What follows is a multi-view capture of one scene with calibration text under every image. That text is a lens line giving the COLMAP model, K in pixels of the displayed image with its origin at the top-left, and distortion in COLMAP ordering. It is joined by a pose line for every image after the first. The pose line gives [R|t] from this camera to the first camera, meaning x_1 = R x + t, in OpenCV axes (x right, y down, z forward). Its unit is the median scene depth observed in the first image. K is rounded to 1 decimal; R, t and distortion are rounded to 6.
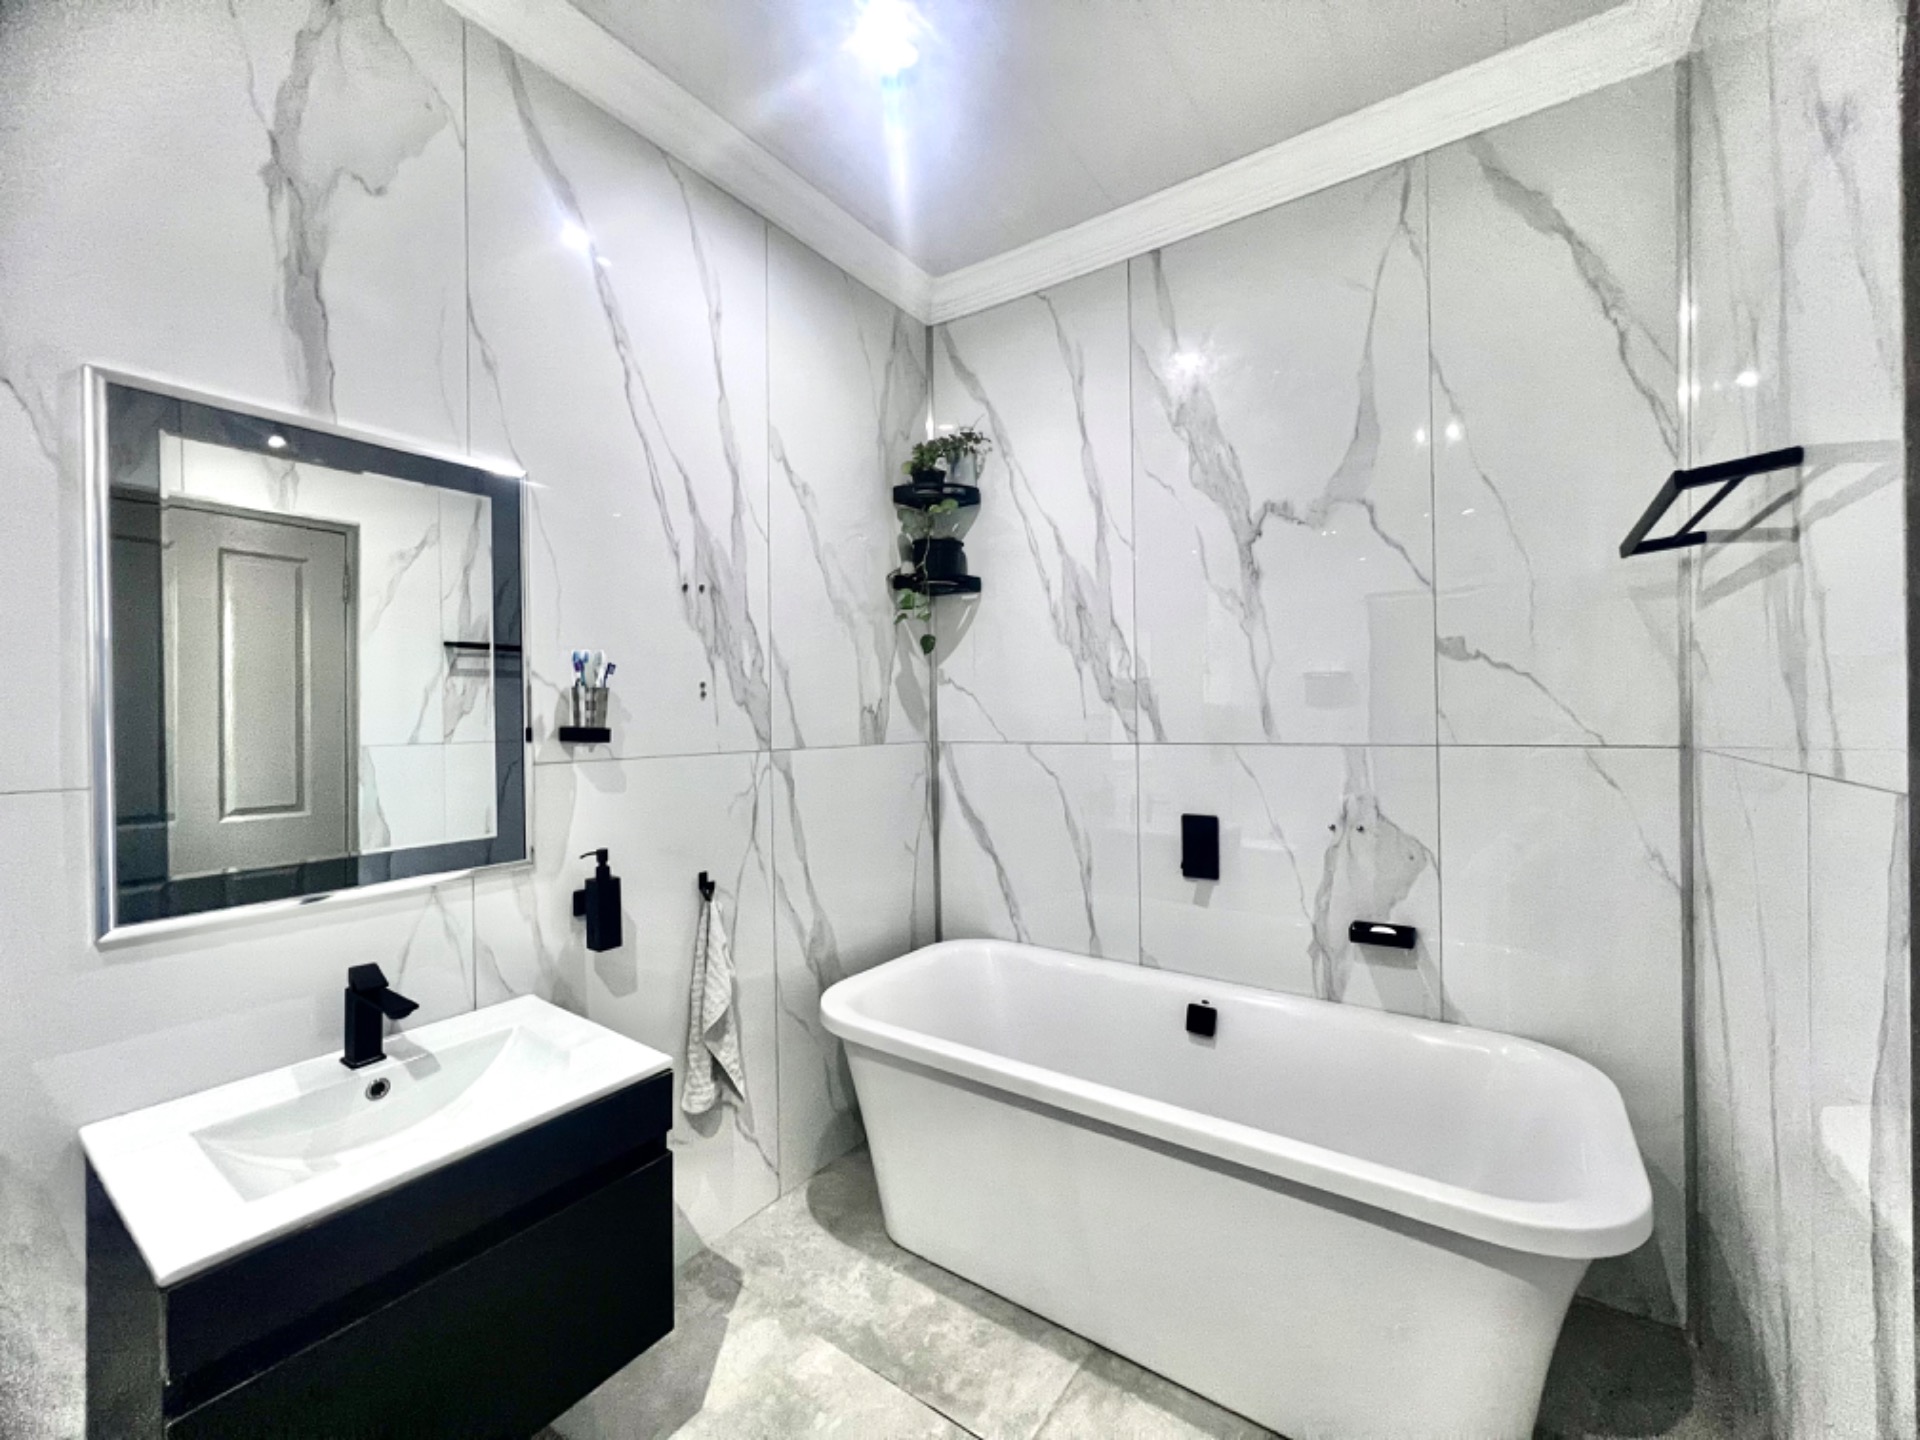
lens RADIAL K [[774.1, 0, 957.7], [0, 774.1, 716.1], [0, 0, 1]] dist [0.001685, -0.000361]
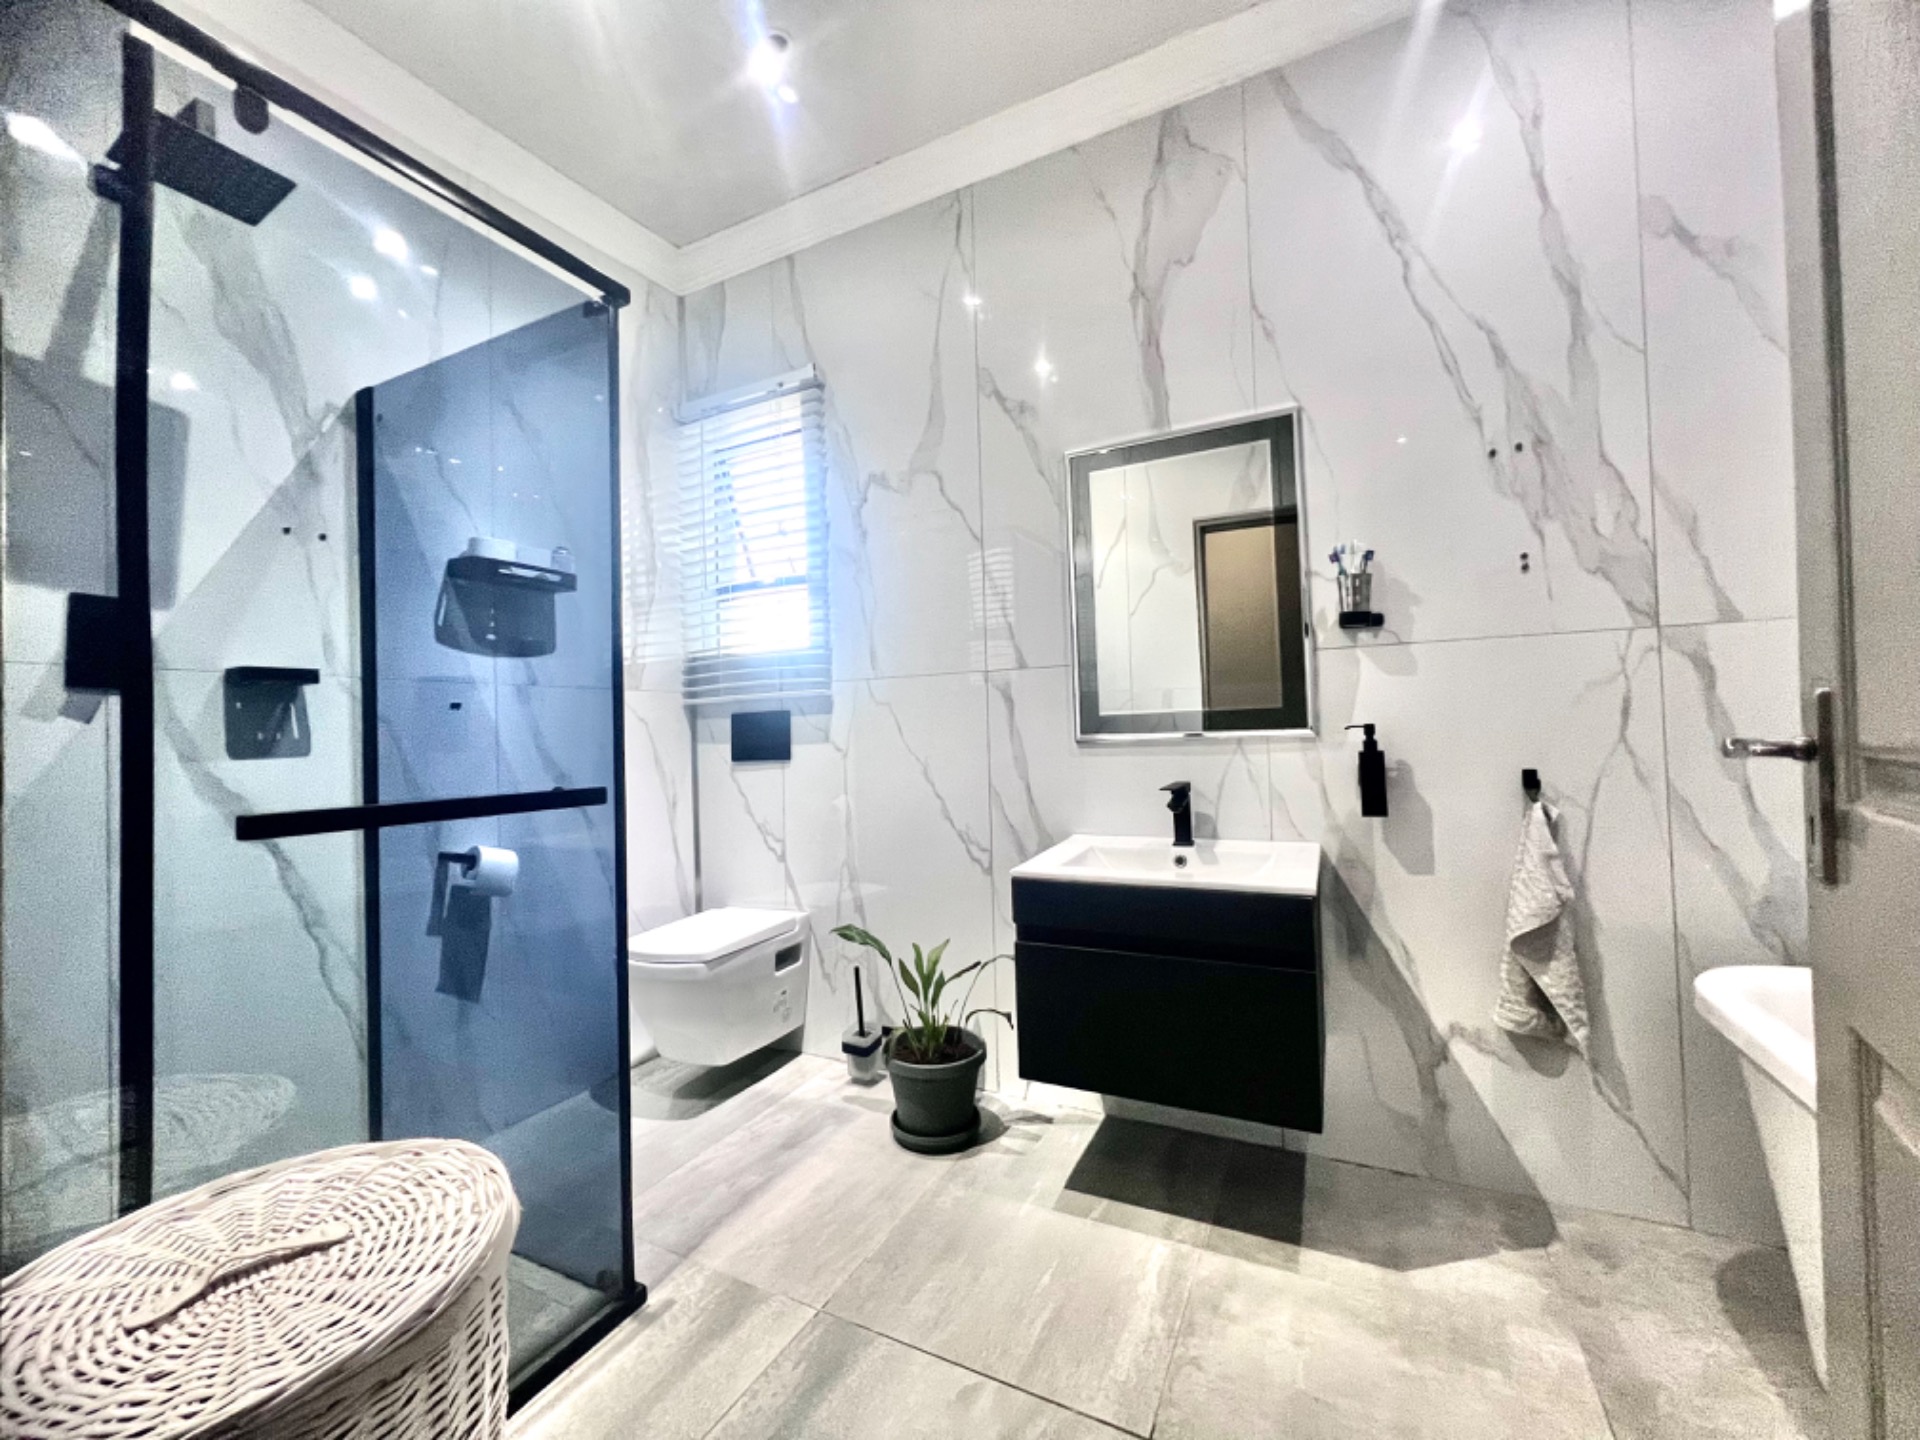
lens RADIAL K [[775.5, 0, 961.1], [0, 775.5, 719.3], [0, 0, 1]] dist [-0.001029, 0.000925]
pose [[0.145379, -0.010459, -0.989321, 0.434878], [0.028174, 0.999582, -0.006427, 0.129088], [0.988975, -0.026939, 0.145613, 0.231967]]
